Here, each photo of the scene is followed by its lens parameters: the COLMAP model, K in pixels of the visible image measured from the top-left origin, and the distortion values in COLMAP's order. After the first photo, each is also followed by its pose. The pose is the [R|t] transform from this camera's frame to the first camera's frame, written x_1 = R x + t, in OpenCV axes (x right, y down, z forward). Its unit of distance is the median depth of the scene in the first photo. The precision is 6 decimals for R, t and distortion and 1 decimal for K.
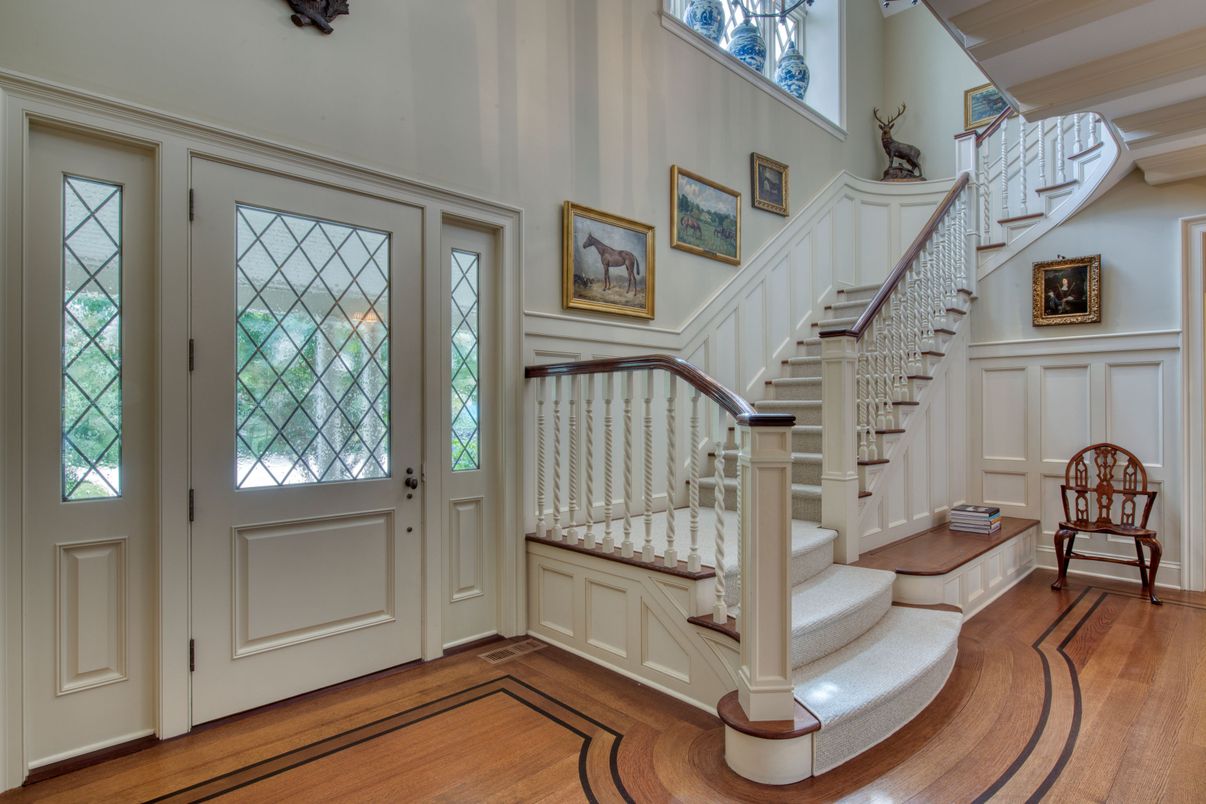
lens RADIAL K [[630.2, 0, 604.4], [0, 630.2, 400.8], [0, 0, 1]] dist [-0.001064, 0.000649]
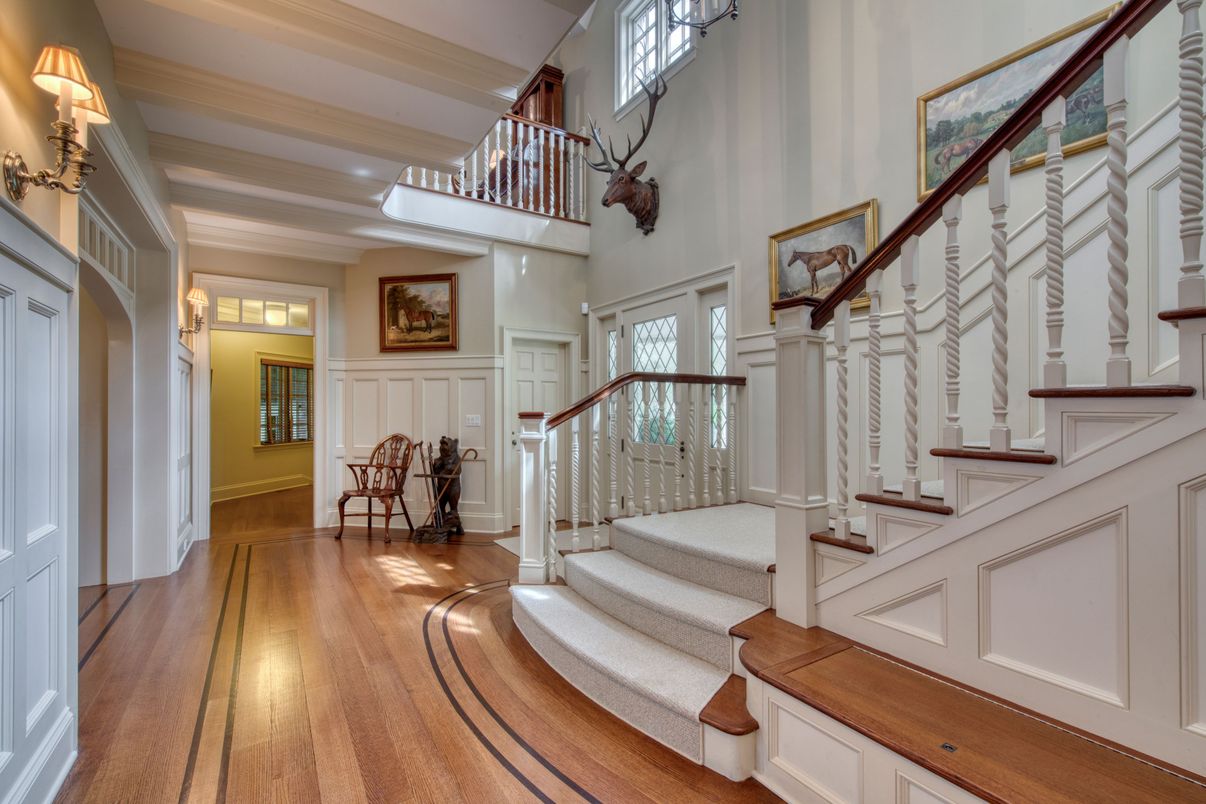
lens RADIAL K [[519.4, 0, 604.6], [0, 519.4, 408.4], [0, 0, 1]] dist [0.001667, 0.000019]
pose [[-0.187340, -0.002666, -0.982291, 1.030680], [0.009745, 0.999942, -0.004572, 0.015194], [0.982247, -0.010429, -0.187304, 0.922977]]
